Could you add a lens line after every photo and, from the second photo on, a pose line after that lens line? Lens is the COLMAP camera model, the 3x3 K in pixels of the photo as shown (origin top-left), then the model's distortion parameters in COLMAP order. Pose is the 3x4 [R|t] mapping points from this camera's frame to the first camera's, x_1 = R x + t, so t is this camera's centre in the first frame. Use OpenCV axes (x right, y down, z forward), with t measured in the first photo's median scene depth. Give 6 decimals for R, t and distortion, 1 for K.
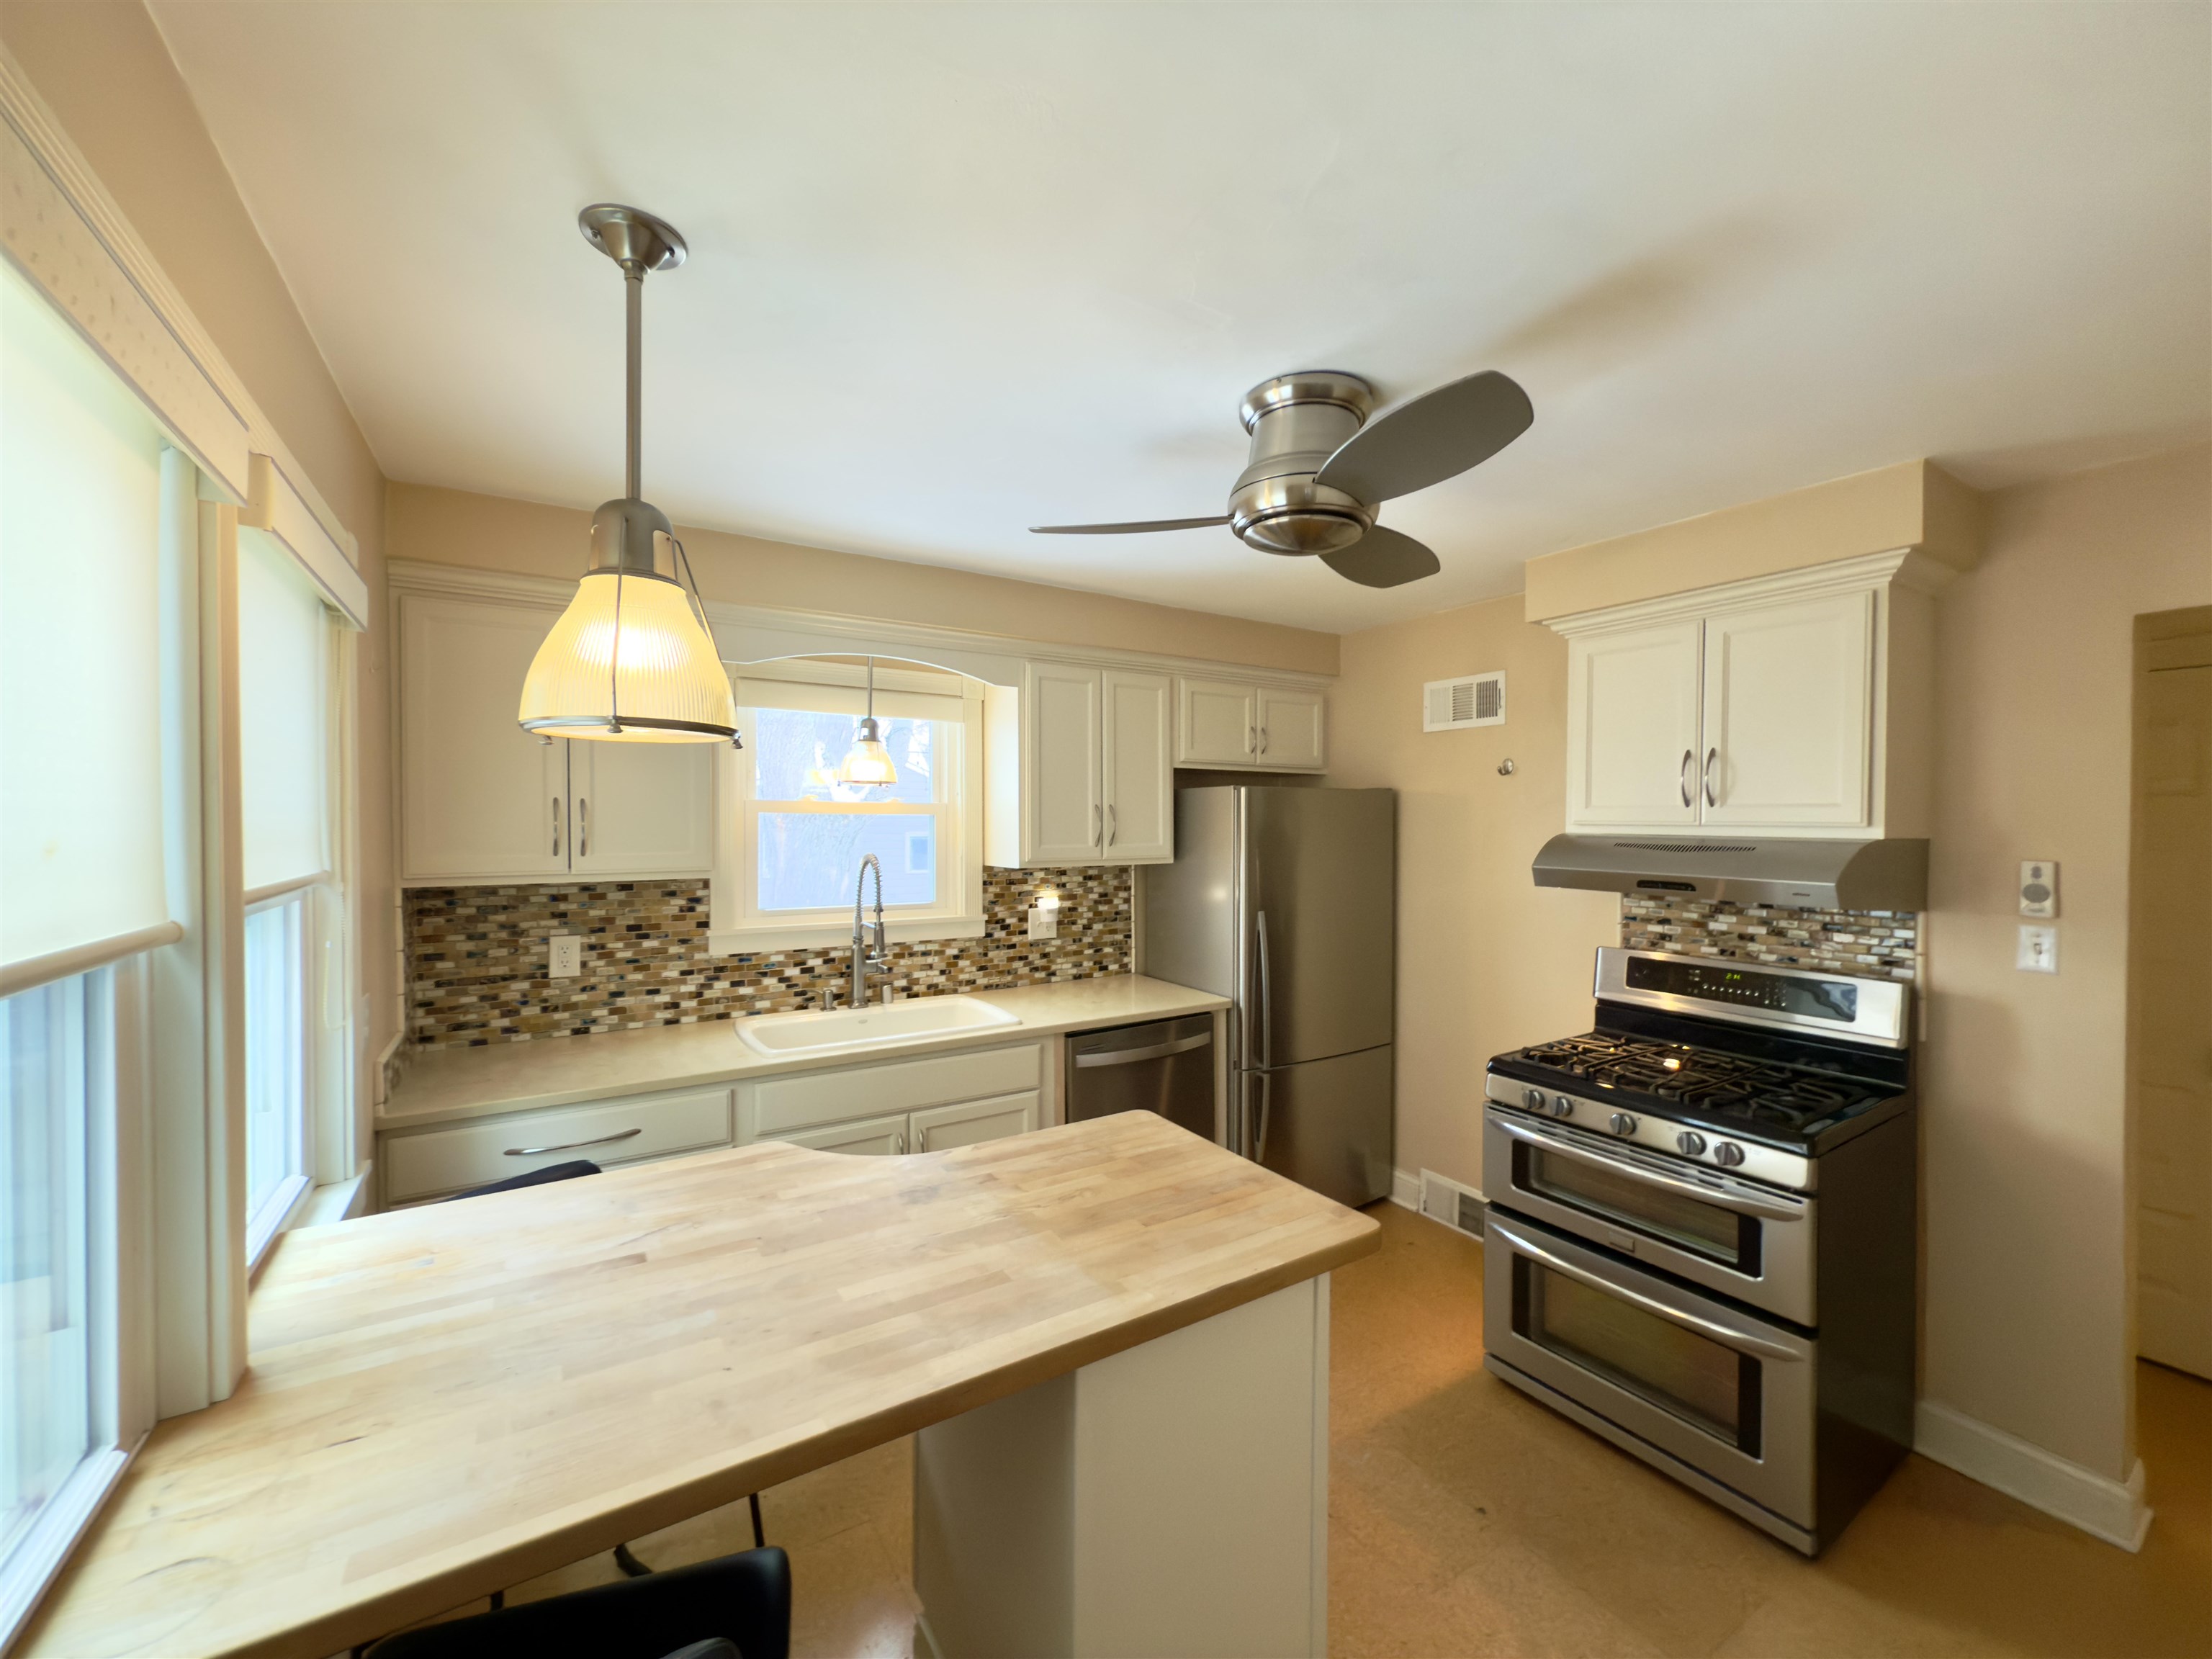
lens RADIAL K [[879.7, 0, 1106.0], [0, 879.7, 829.5], [0, 0, 1]] dist [-0.001935, -0.000019]
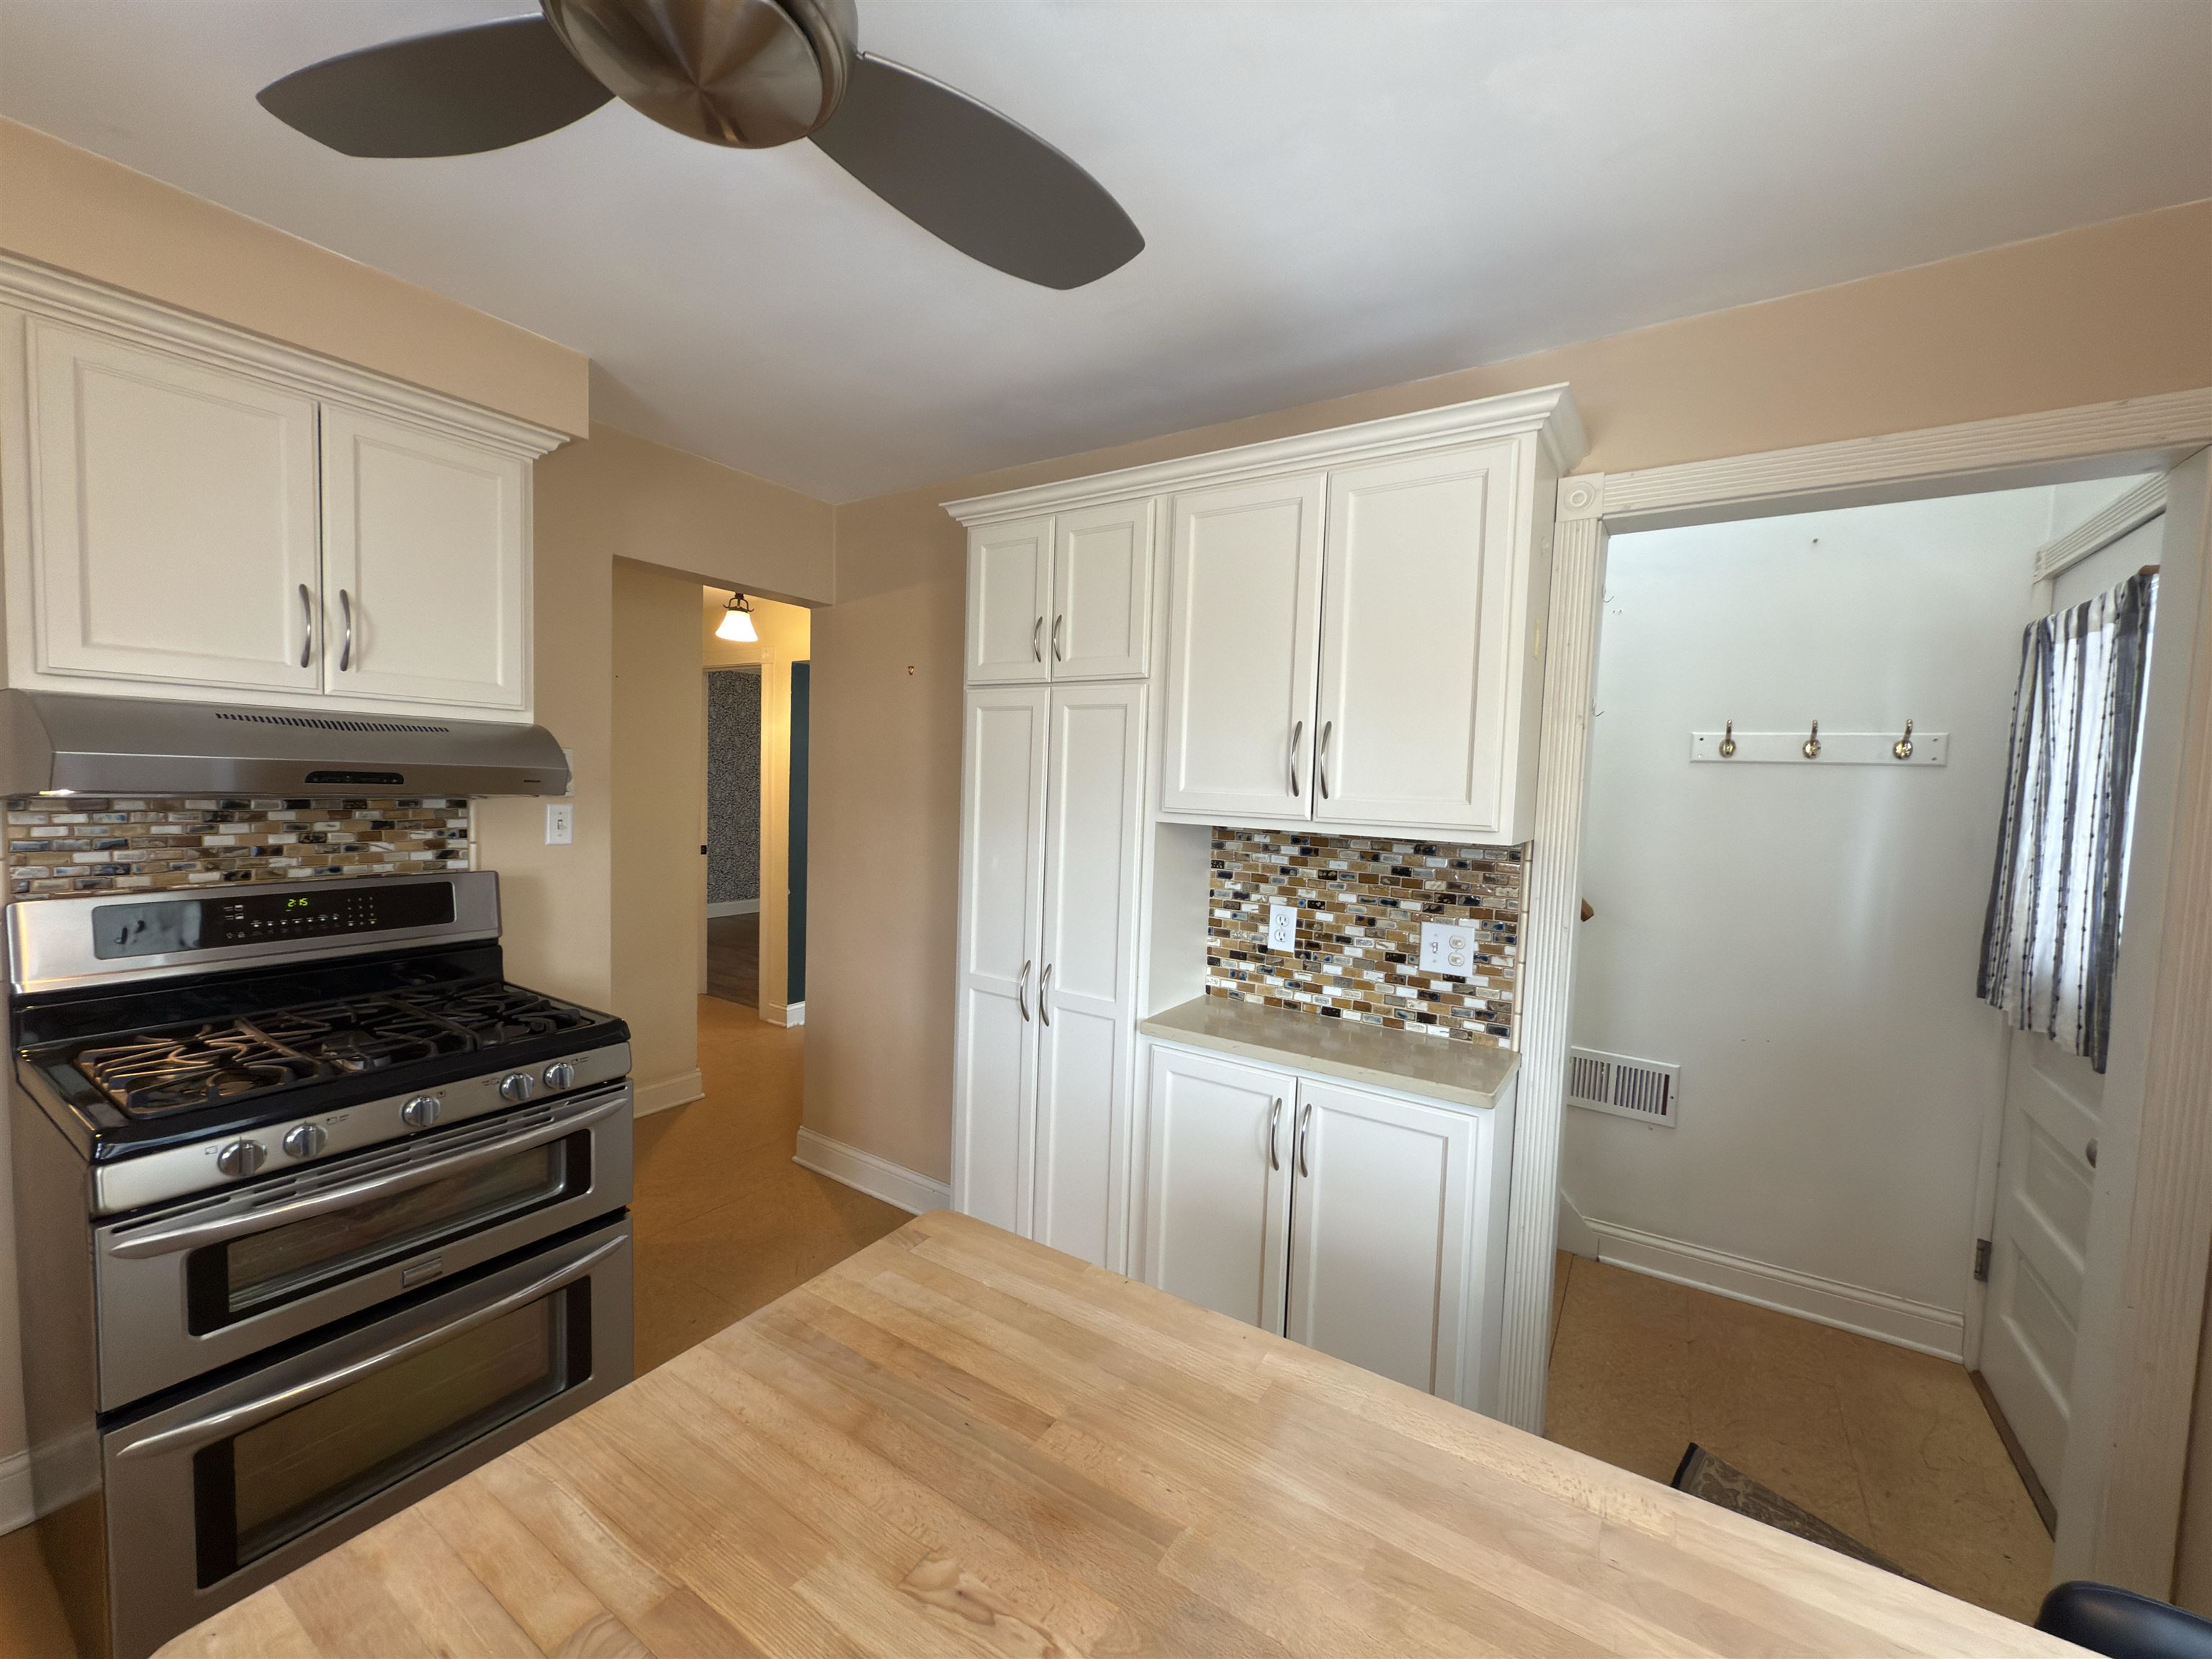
lens RADIAL K [[879.7, 0, 1106.0], [0, 879.7, 829.5], [0, 0, 1]] dist [-0.001935, -0.000019]
pose [[-0.420641, -0.070634, 0.904473, -0.240234], [-0.023471, 0.997478, 0.066982, 0.040377], [-0.906924, 0.006947, -0.421238, 0.694691]]
